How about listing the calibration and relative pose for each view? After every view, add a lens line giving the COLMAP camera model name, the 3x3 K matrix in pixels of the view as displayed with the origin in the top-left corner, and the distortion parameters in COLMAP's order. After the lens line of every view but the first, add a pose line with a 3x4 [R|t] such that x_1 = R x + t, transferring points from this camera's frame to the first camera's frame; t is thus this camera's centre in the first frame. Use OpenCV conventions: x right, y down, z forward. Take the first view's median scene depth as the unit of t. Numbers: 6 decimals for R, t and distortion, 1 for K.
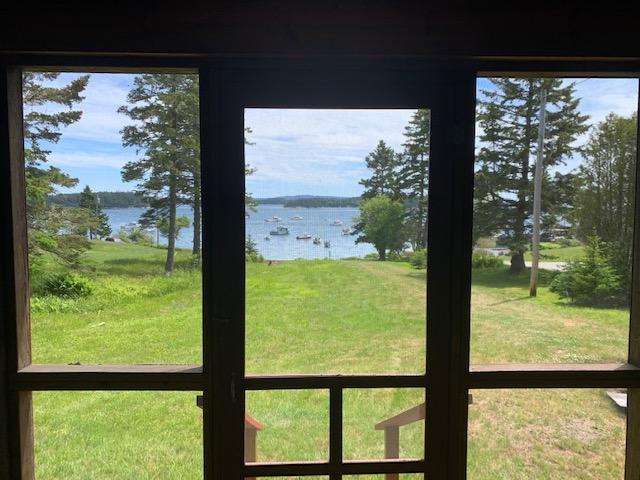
lens RADIAL K [[485.6, 0, 320.6], [0, 485.6, 224.1], [0, 0, 1]] dist [0.083242, -0.126841]
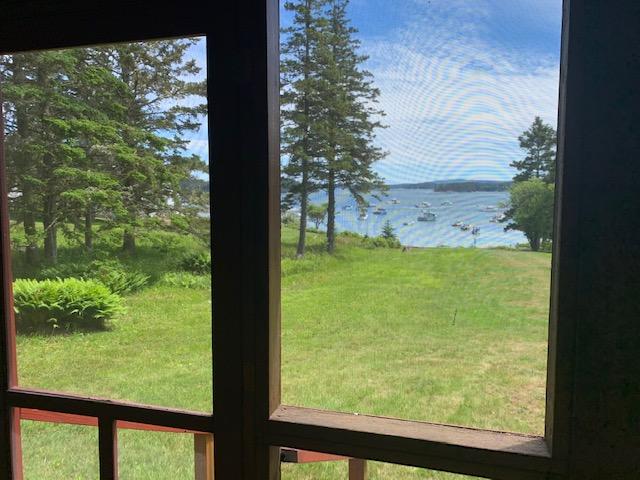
lens RADIAL K [[487.8, 0, 319.5], [0, 487.8, 224.7], [0, 0, 1]] dist [0.079594, -0.189802]
pose [[0.953894, 0.017876, -0.299610, 0.038159], [-0.008541, 0.999437, 0.032439, 0.000845], [0.300021, -0.028384, 0.953510, 0.026321]]
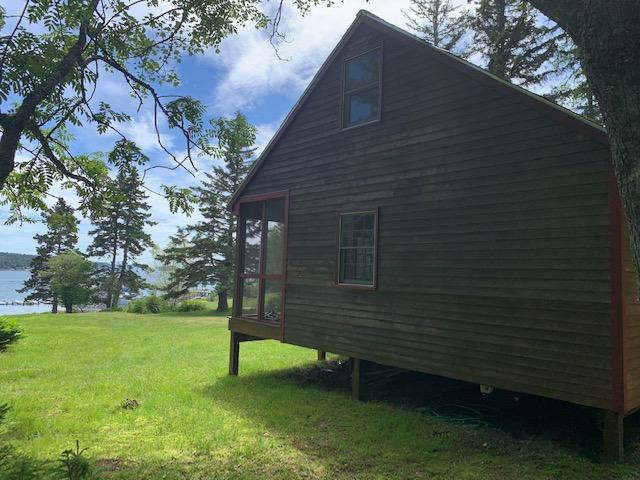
lens RADIAL K [[485.6, 0, 320.6], [0, 485.6, 224.1], [0, 0, 1]] dist [0.083242, -0.126841]
pose [[0.747805, 0.086768, 0.658224, -0.325258], [-0.002322, 0.991759, -0.128097, 0.029242], [-0.663914, 0.094263, 0.741844, -0.255369]]
